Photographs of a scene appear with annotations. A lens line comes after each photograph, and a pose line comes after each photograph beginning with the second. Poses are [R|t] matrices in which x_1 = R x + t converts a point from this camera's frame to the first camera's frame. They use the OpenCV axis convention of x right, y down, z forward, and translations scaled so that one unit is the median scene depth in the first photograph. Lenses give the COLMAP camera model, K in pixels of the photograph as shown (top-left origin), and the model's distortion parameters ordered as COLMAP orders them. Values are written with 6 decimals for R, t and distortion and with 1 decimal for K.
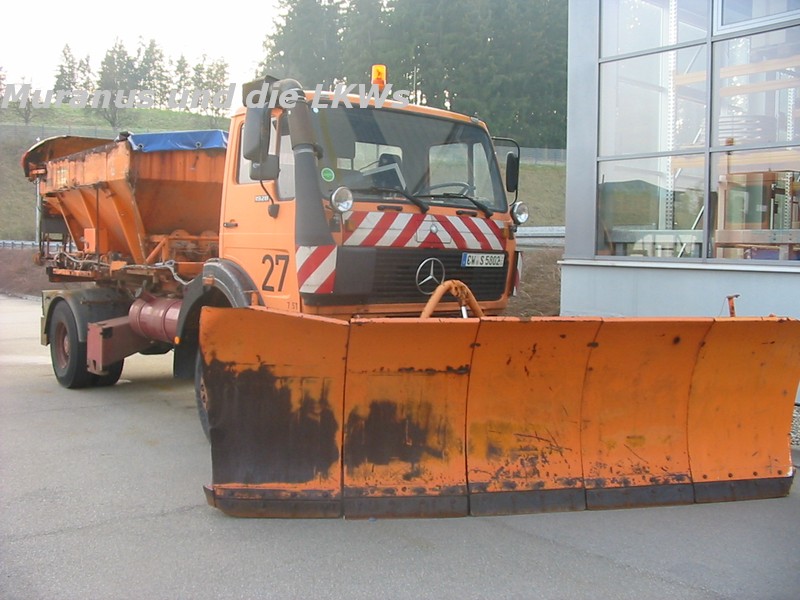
lens RADIAL K [[833.7, 0, 400.0], [0, 833.7, 300.0], [0, 0, 1]] dist [-0.187118, 0.222138]
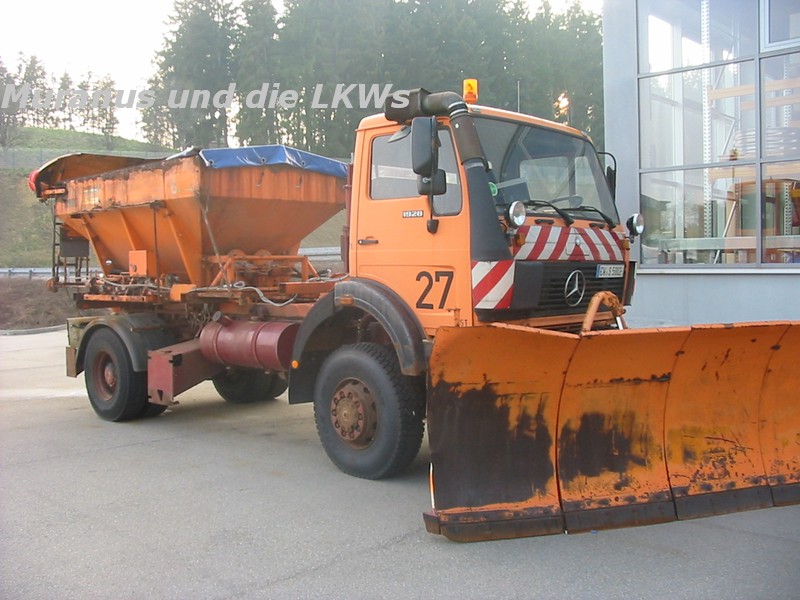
lens RADIAL K [[833.7, 0, 400.0], [0, 833.7, 300.0], [0, 0, 1]] dist [-0.187118, 0.222138]
pose [[0.990350, -0.034830, 0.134142, -0.320272], [0.037262, 0.999183, -0.015663, -0.006884], [-0.133487, 0.020510, 0.990838, 0.035052]]
